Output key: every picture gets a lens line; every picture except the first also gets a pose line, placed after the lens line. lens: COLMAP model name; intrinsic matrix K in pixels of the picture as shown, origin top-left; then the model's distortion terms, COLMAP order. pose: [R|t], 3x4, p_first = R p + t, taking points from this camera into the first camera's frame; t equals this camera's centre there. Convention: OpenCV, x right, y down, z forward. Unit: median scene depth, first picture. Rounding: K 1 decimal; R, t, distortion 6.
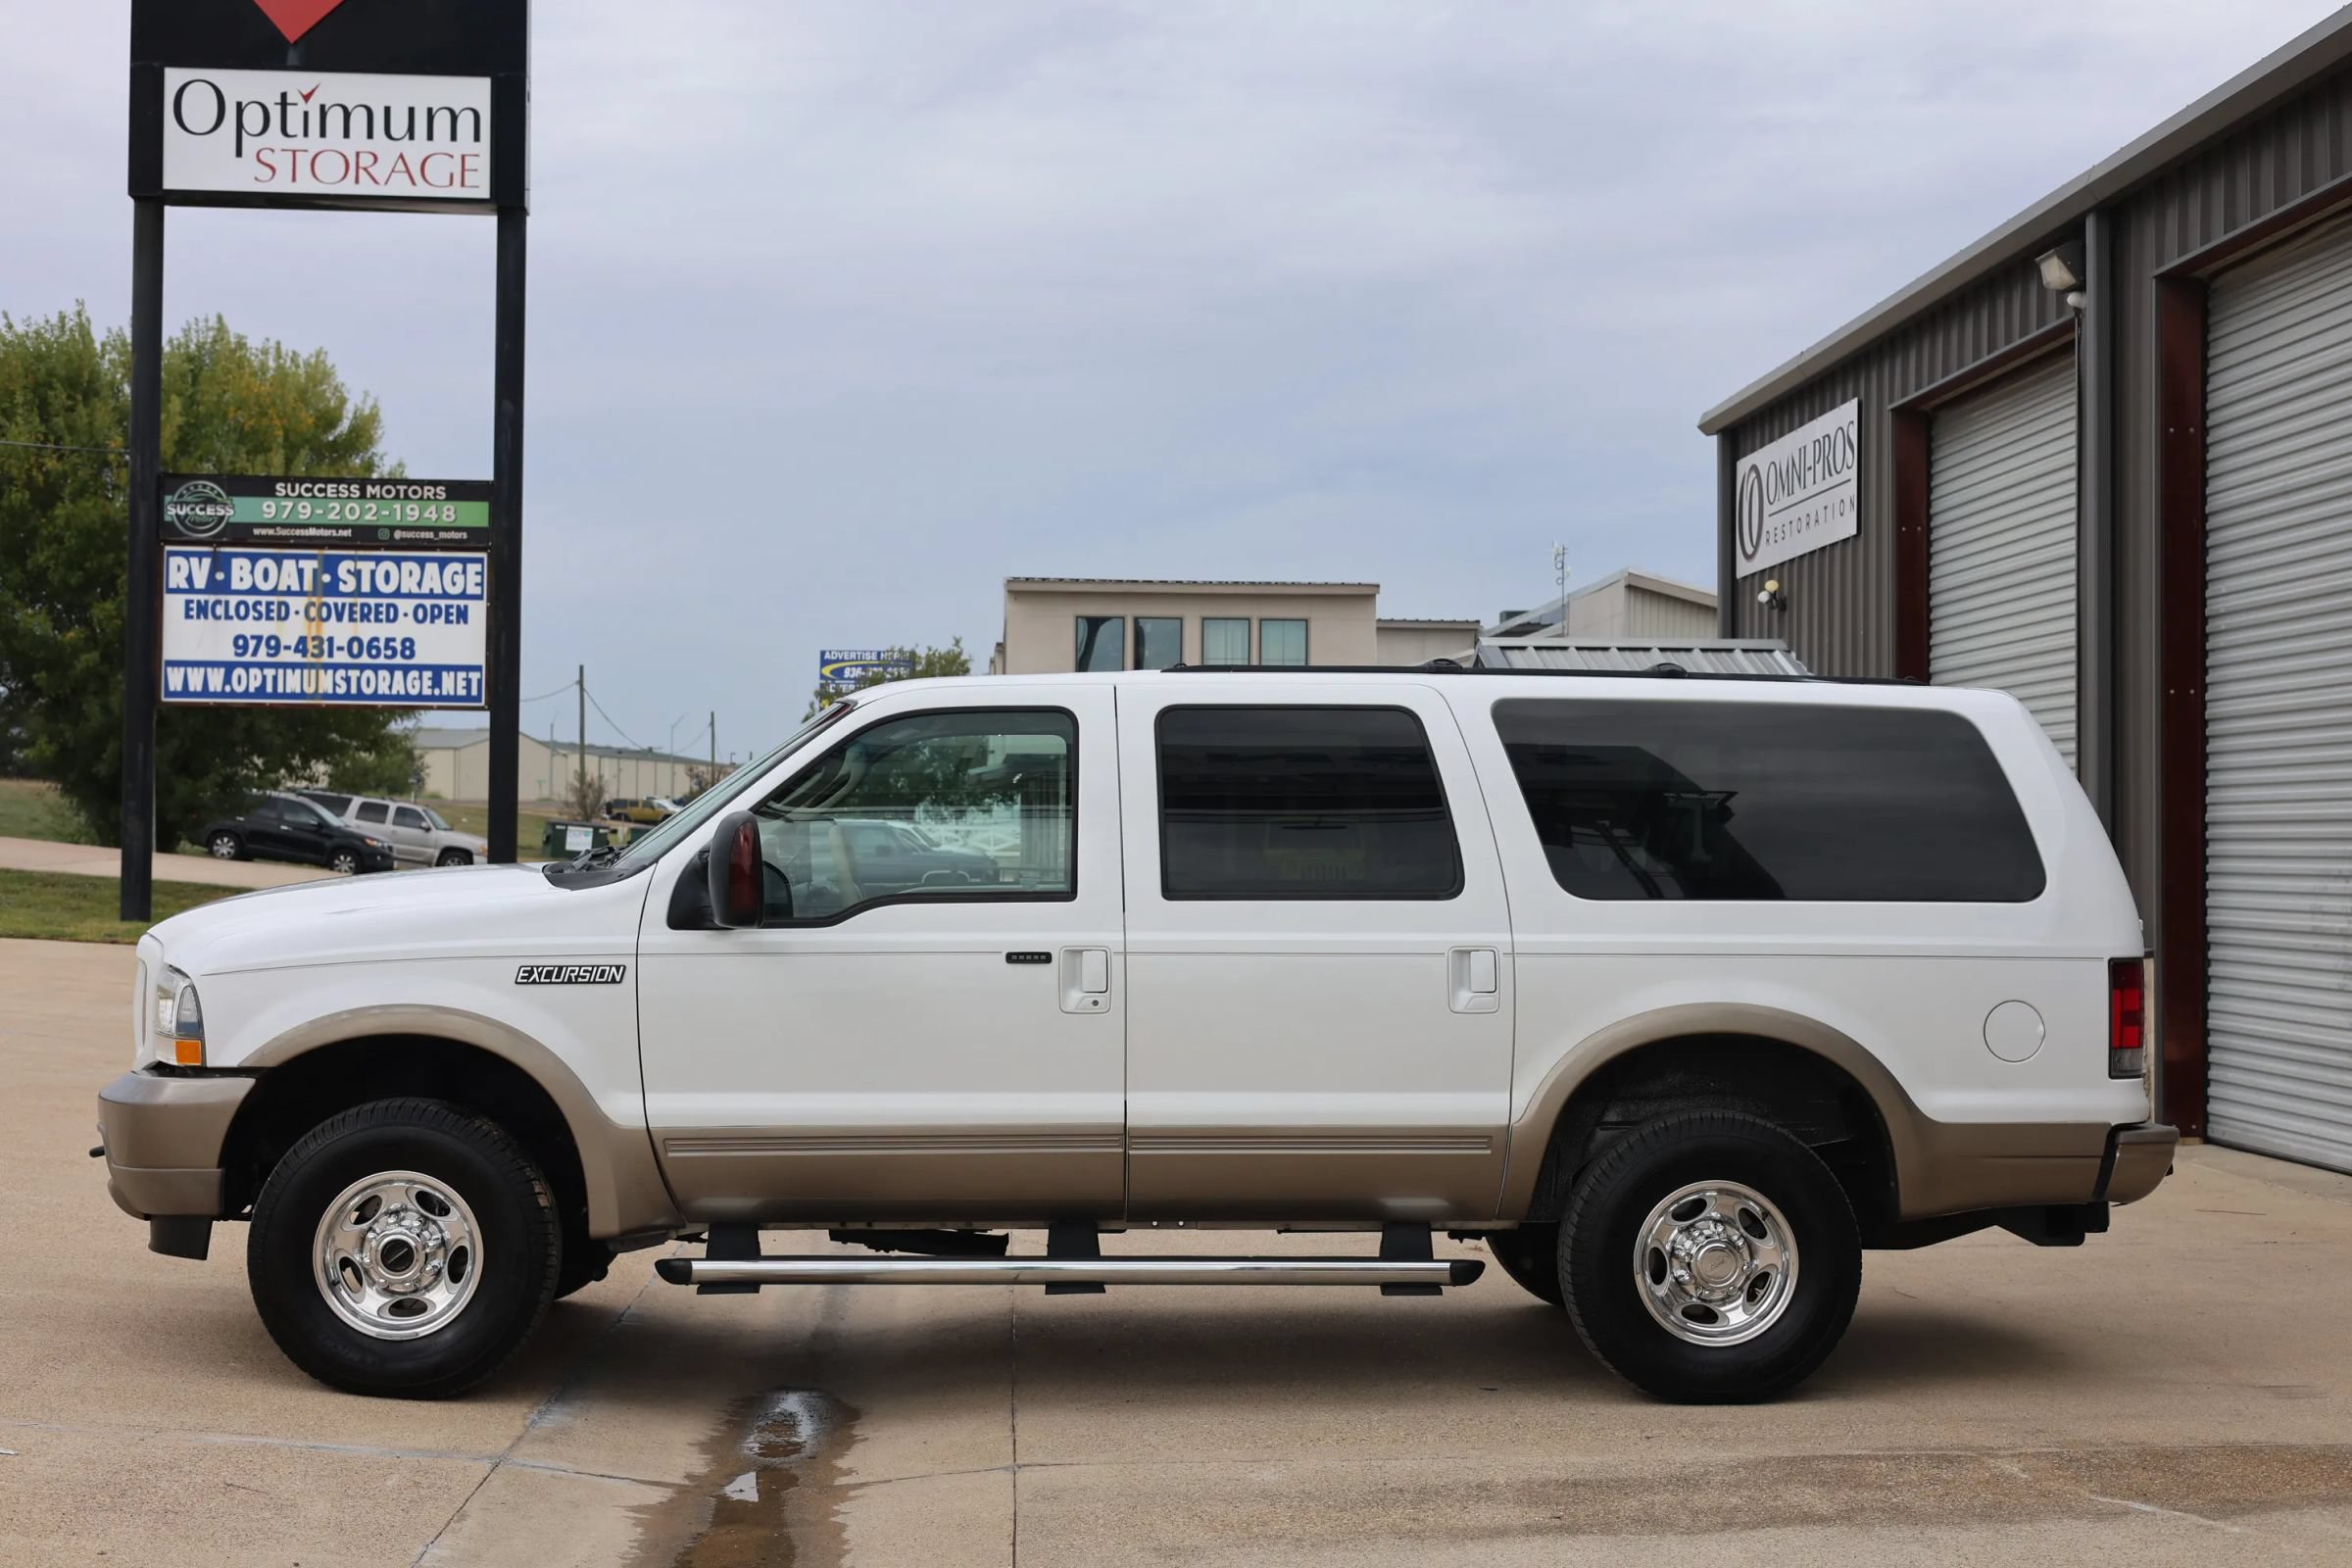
lens RADIAL K [[3317.1, 0, 1176.0], [0, 3317.1, 784.0], [0, 0, 1]] dist [0.069529, -0.256810]
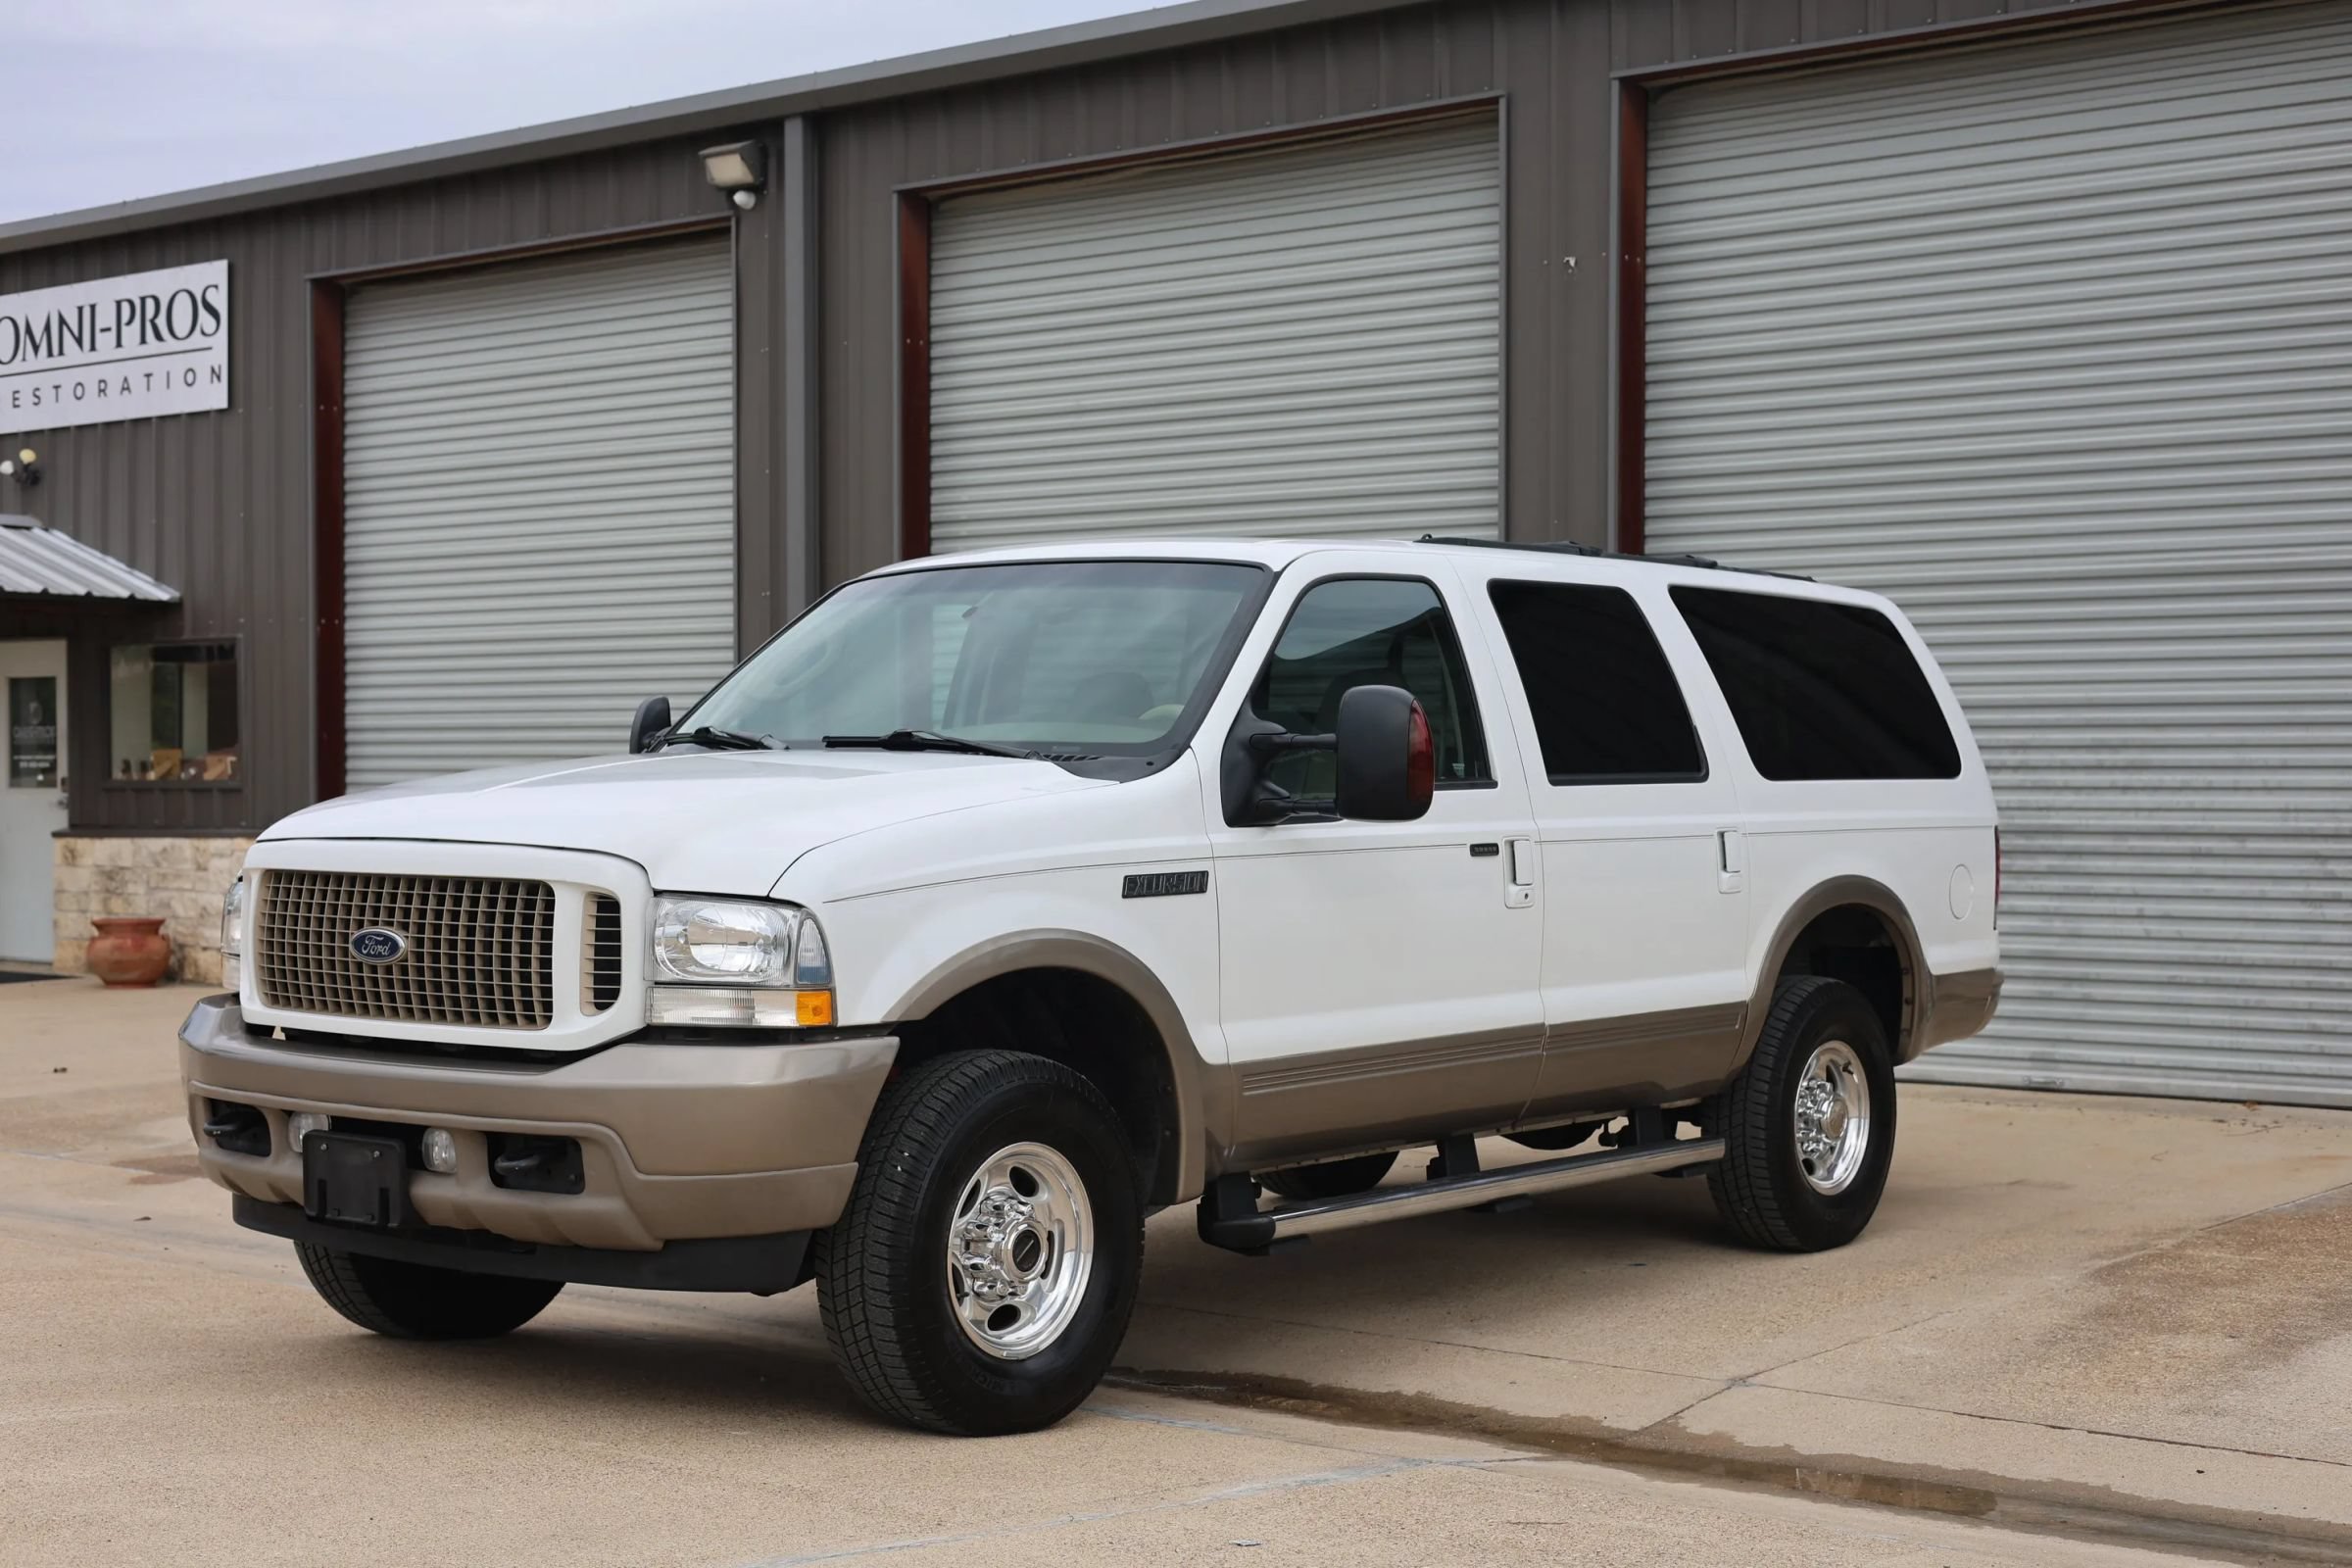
lens RADIAL K [[3317.1, 0, 1176.0], [0, 3317.1, 784.0], [0, 0, 1]] dist [0.069529, -0.256810]
pose [[0.664471, -0.011882, 0.747220, -0.292967], [-0.009055, 0.999672, 0.023949, 0.004853], [-0.747259, -0.022679, 0.664145, 0.169501]]
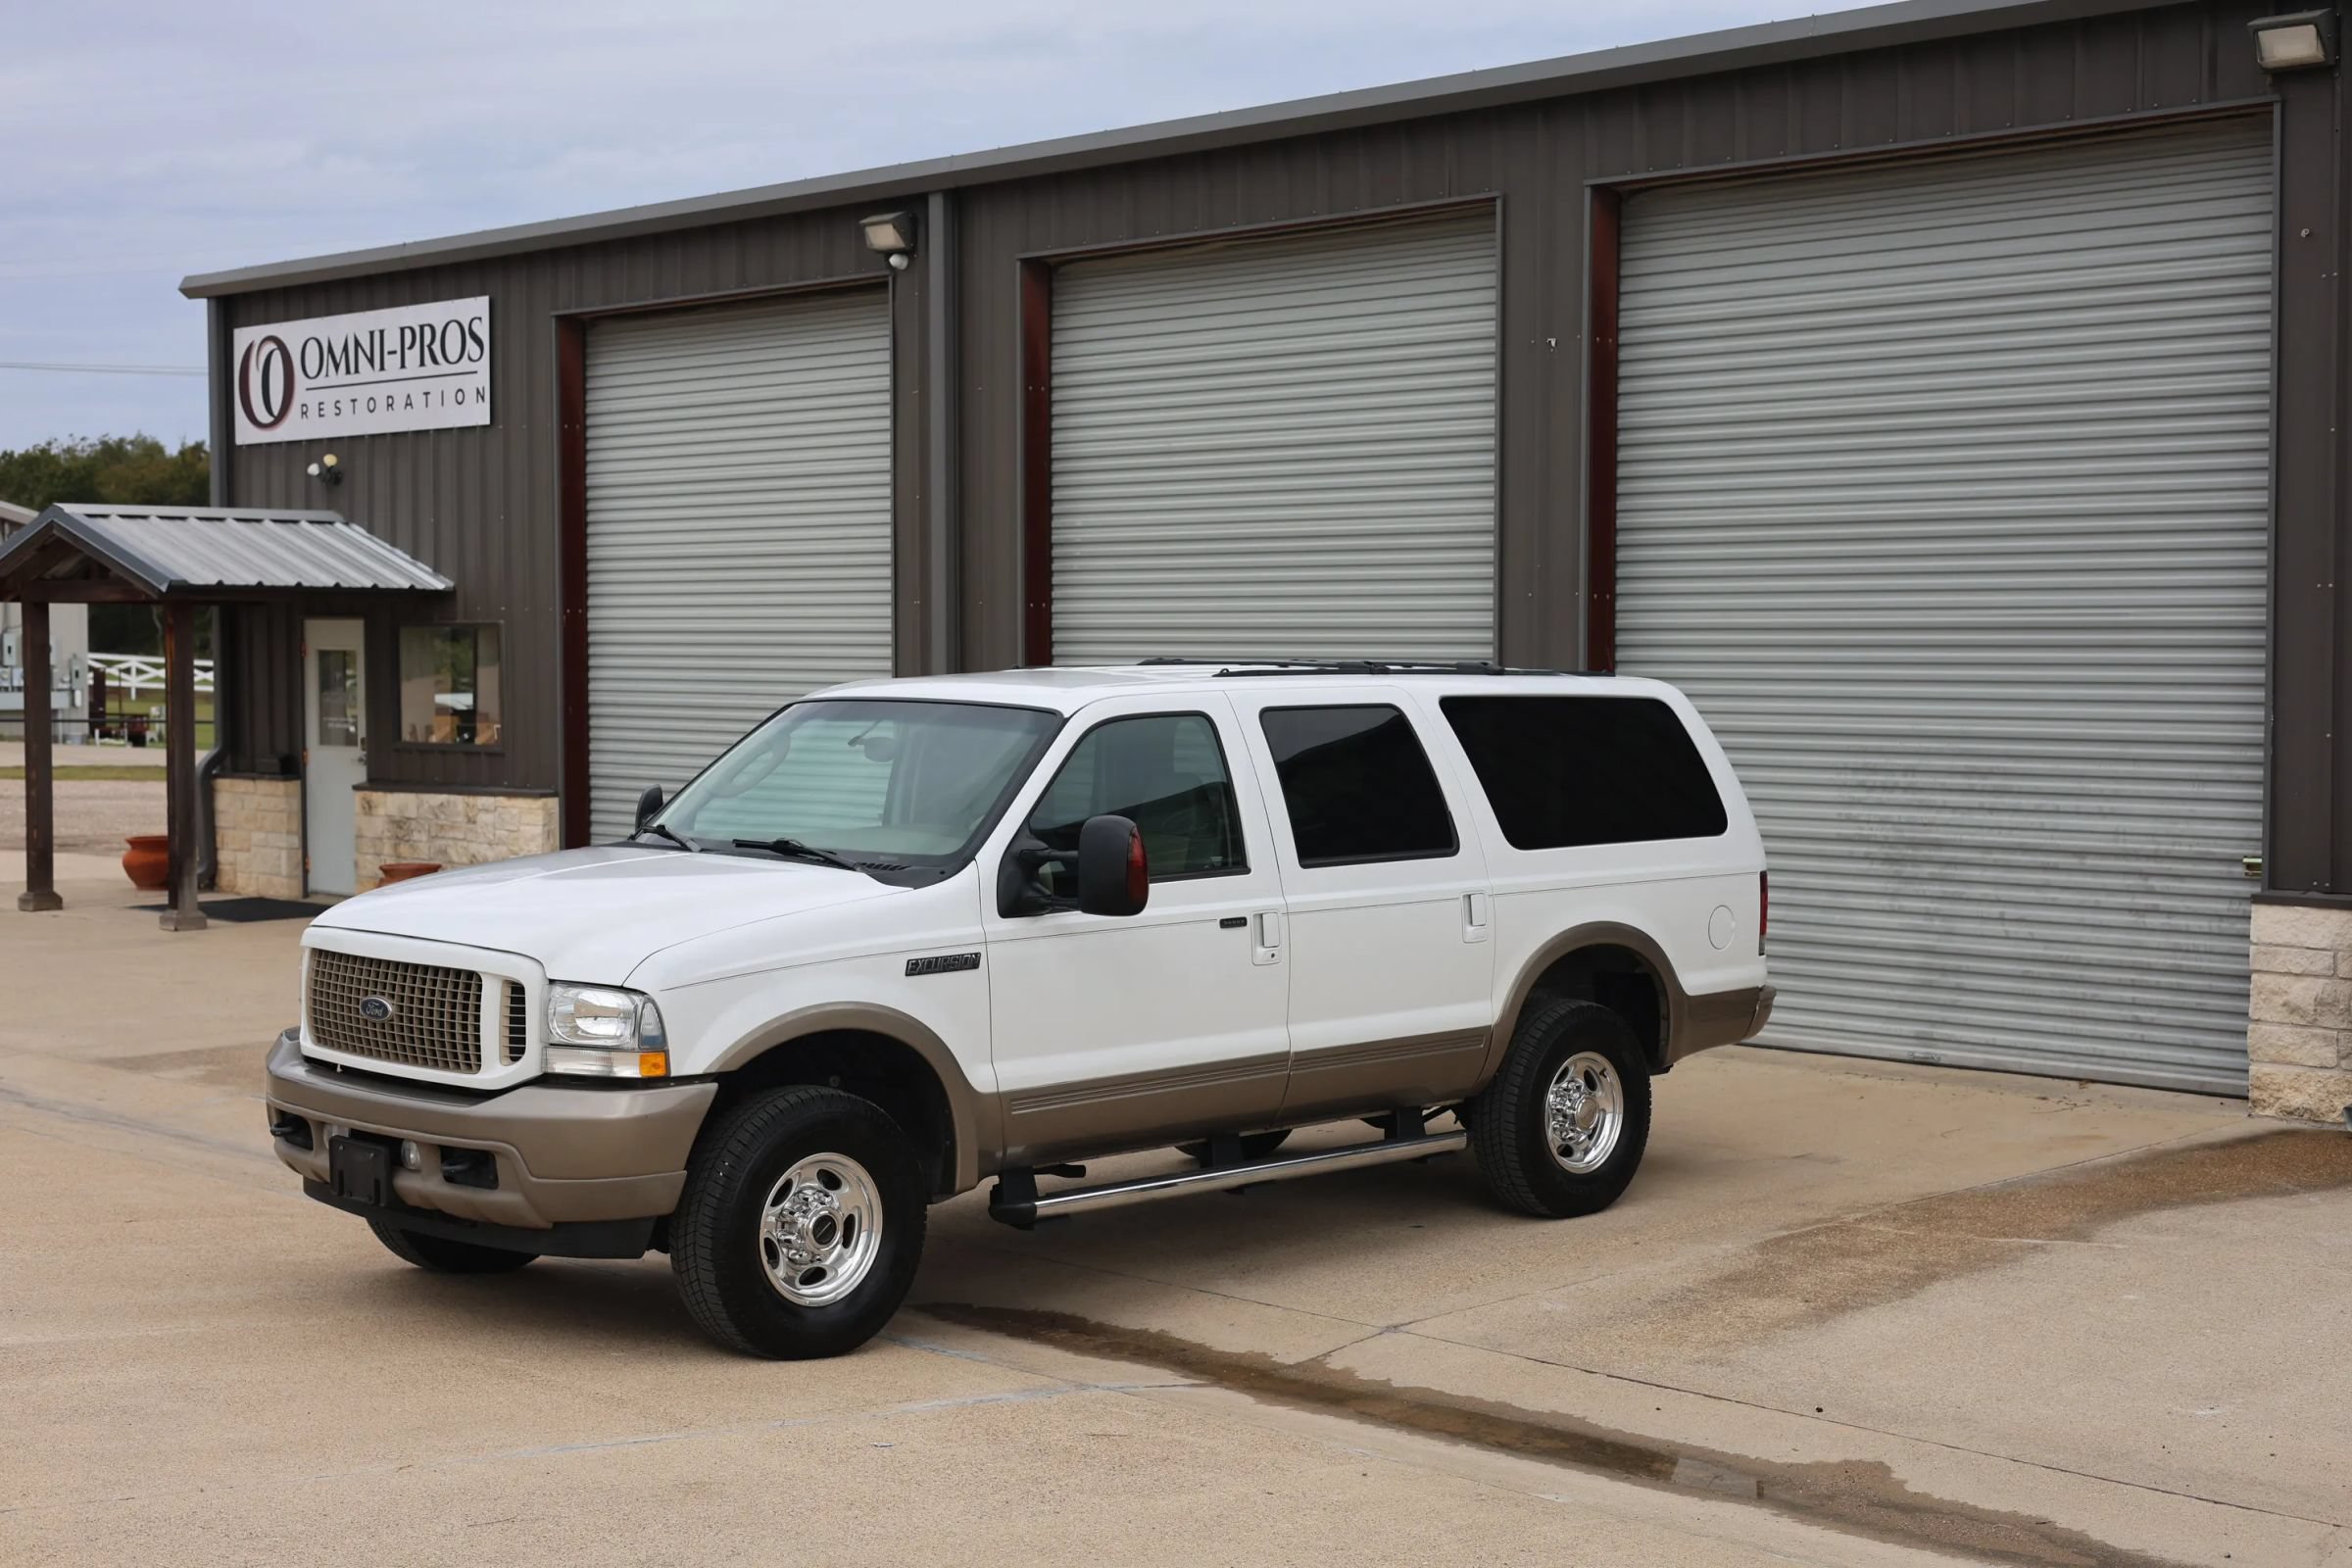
lens RADIAL K [[3317.1, 0, 1176.0], [0, 3317.1, 784.0], [0, 0, 1]] dist [0.069529, -0.256810]
pose [[0.748303, -0.038074, 0.662264, -0.321365], [-0.007259, 0.997822, 0.065567, -0.028961], [-0.663318, -0.053871, 0.746396, 0.041079]]
